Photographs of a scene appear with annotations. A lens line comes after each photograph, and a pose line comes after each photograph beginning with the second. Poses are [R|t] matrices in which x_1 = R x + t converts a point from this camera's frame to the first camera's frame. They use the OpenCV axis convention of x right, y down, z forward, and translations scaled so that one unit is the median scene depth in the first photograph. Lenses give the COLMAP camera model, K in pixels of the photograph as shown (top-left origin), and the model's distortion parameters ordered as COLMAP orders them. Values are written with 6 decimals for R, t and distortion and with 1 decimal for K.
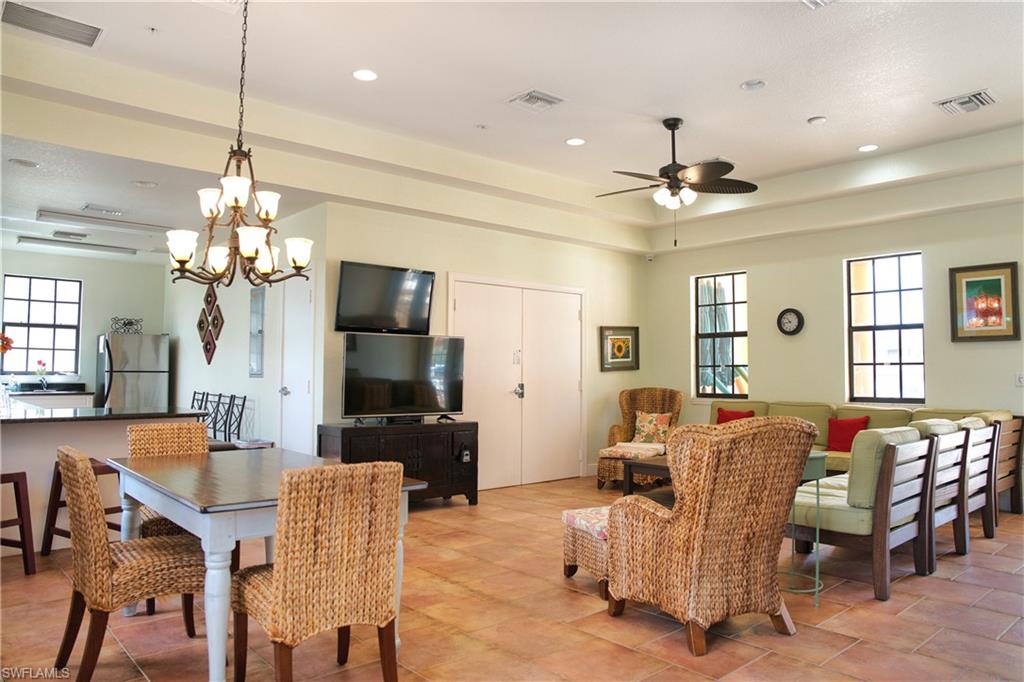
lens RADIAL K [[689.6, 0, 512.0], [0, 689.6, 341.0], [0, 0, 1]] dist [-0.120134, 0.084863]
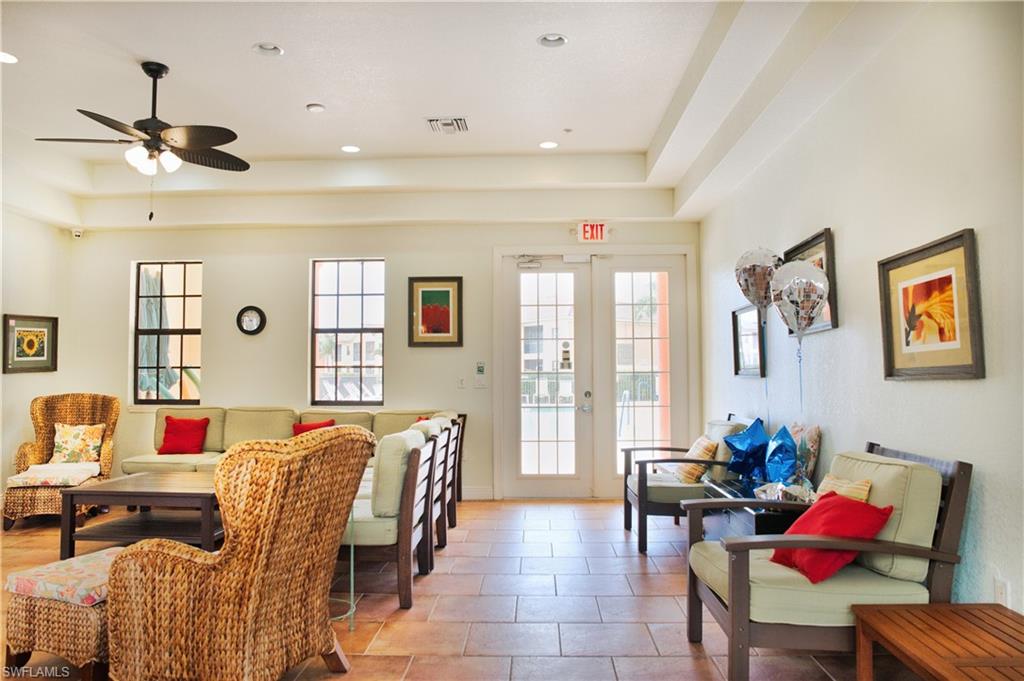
lens RADIAL K [[718.2, 0, 512.0], [0, 718.2, 340.5], [0, 0, 1]] dist [-0.128539, 0.100701]
pose [[0.686837, 0.030977, 0.726151, -0.066170], [-0.029055, 0.999463, -0.015154, 0.005261], [-0.726231, -0.010690, 0.687368, 0.117425]]
